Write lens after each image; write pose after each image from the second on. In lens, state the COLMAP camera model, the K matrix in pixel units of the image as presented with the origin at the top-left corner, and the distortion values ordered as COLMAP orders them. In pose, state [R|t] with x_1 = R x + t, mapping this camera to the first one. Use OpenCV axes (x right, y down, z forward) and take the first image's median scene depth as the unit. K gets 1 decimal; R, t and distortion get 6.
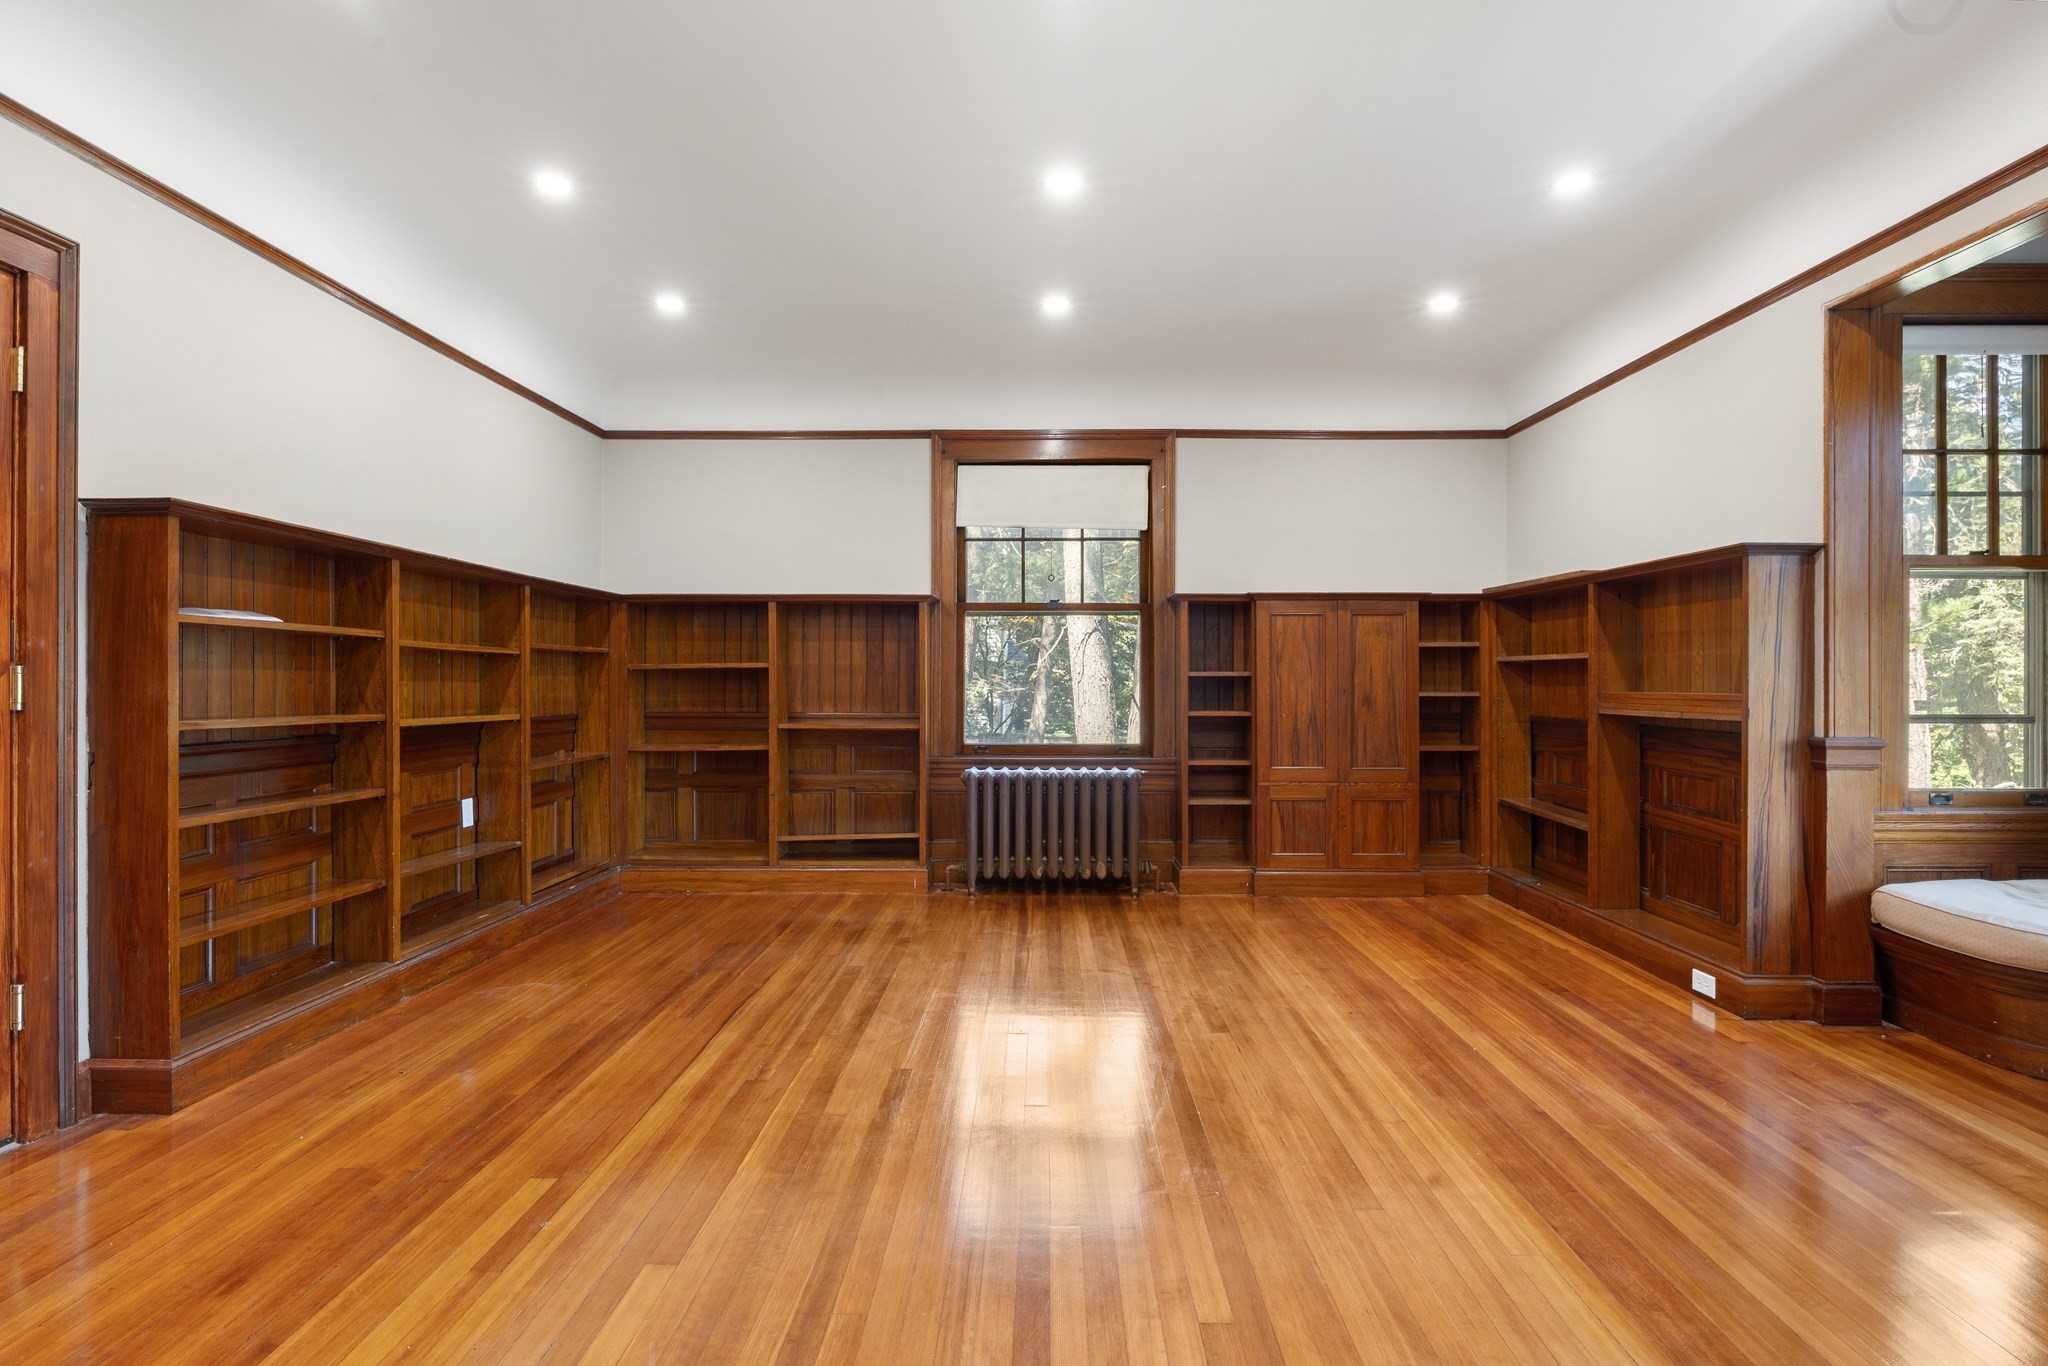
lens RADIAL K [[1030.3, 0, 1032.2], [0, 1030.3, 676.2], [0, 0, 1]] dist [-0.006476, -0.000932]
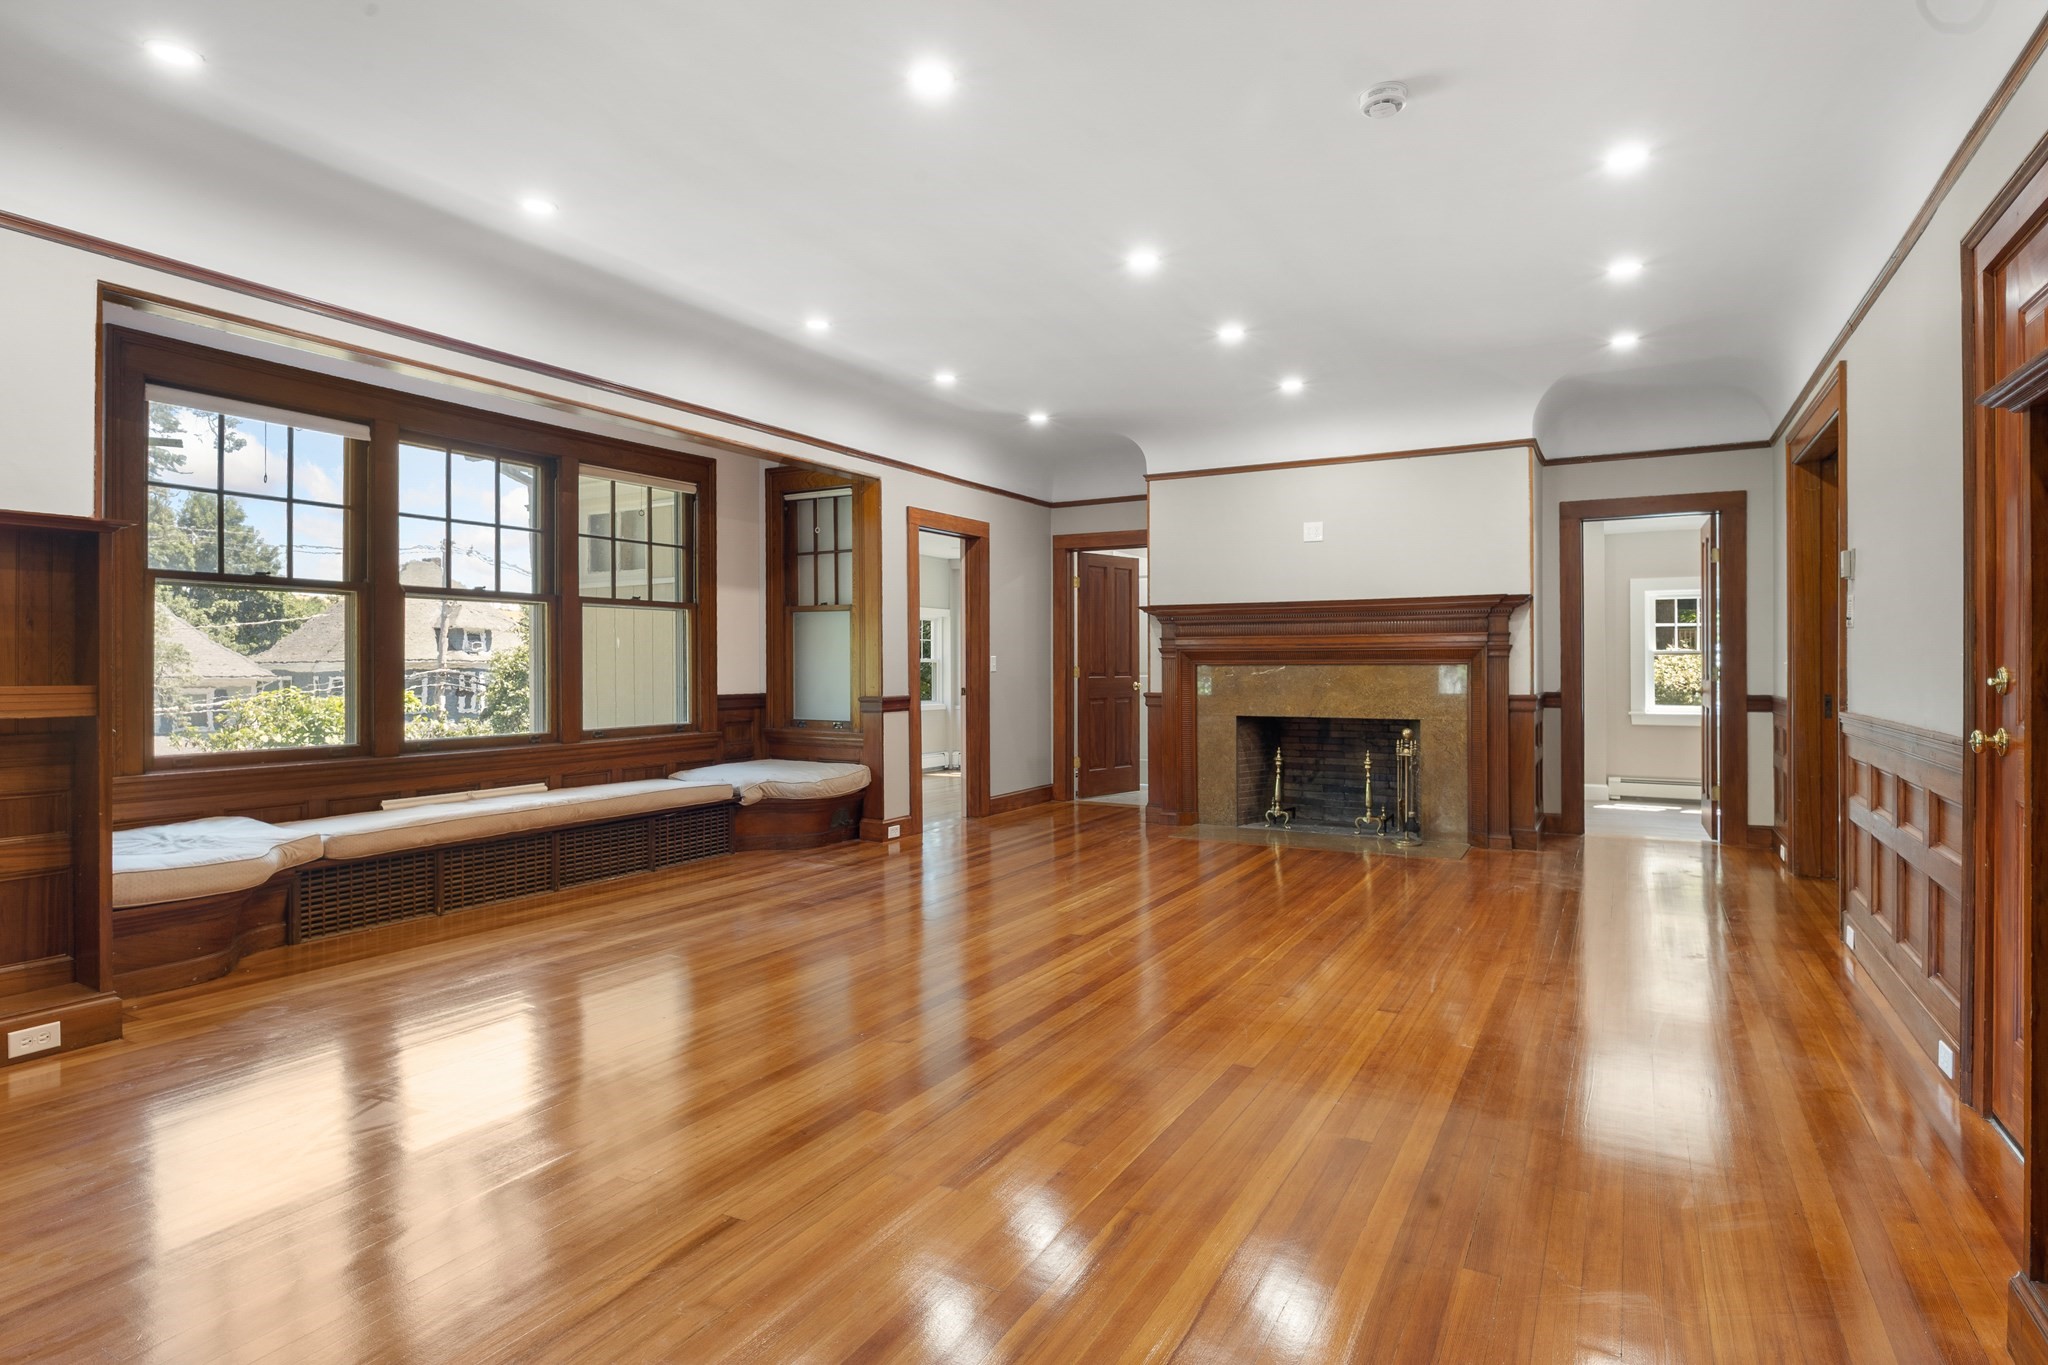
lens RADIAL K [[1084.2, 0, 1025.5], [0, 1084.2, 665.5], [0, 0, 1]] dist [-0.003291, -0.000355]
pose [[-0.878479, 0.000425, 0.477781, -0.307508], [-0.000890, 0.999996, -0.002526, 0.001268], [-0.477781, -0.002644, -0.878475, 0.932461]]
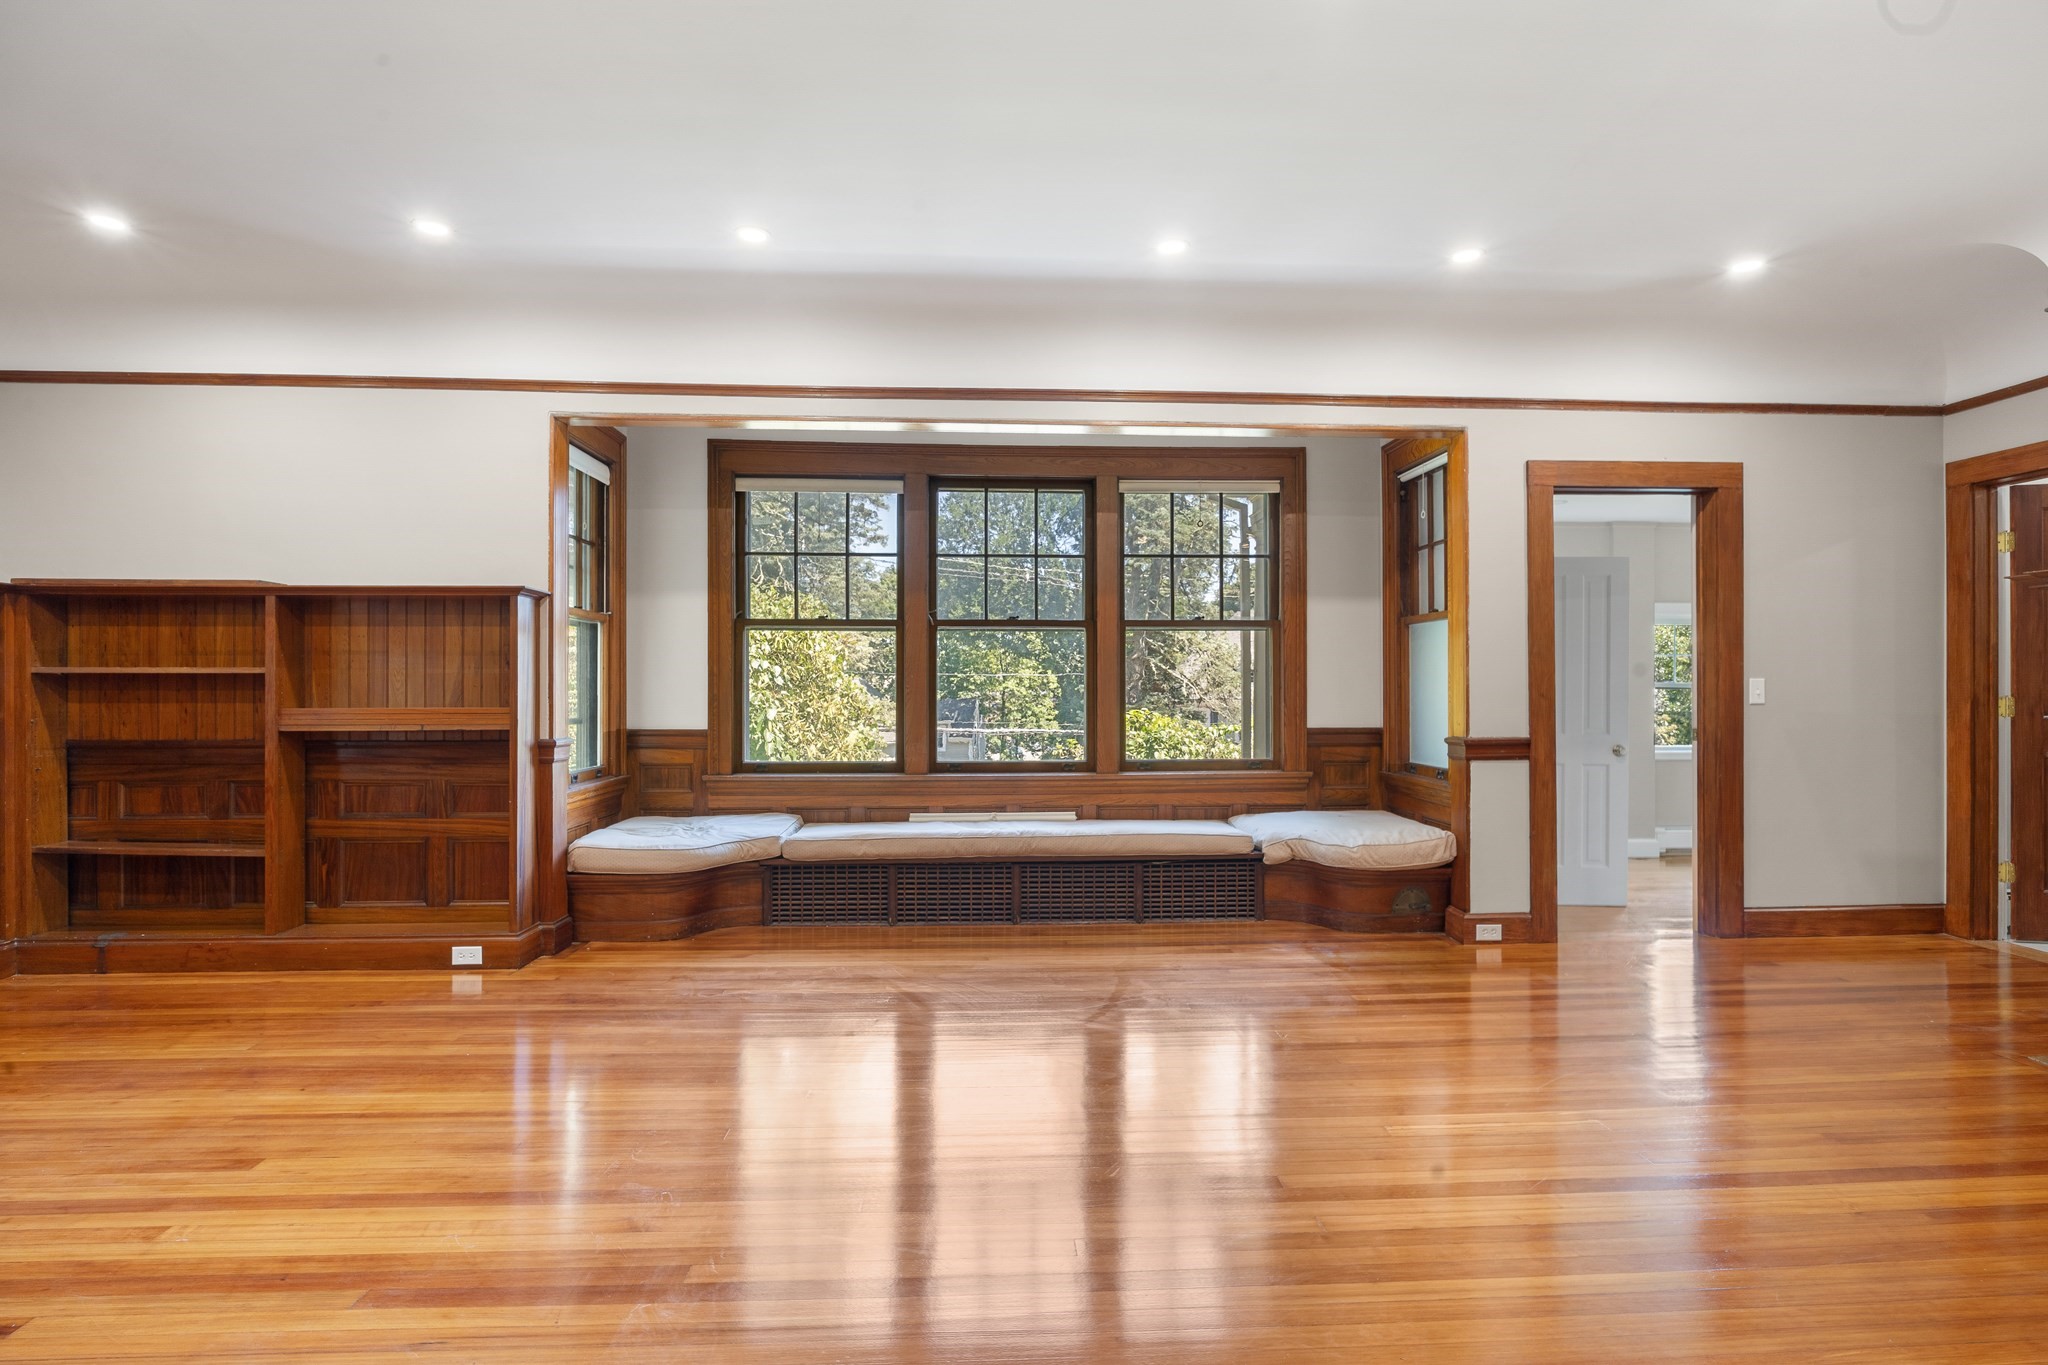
lens RADIAL K [[1028.5, 0, 1030.3], [0, 1028.5, 694.6], [0, 0, 1]] dist [-0.008056, -0.000292]
pose [[-0.070629, -0.006276, 0.997483, -0.376601], [-0.003558, 0.999975, 0.006040, -0.005330], [-0.997496, -0.003123, -0.070650, 0.298446]]
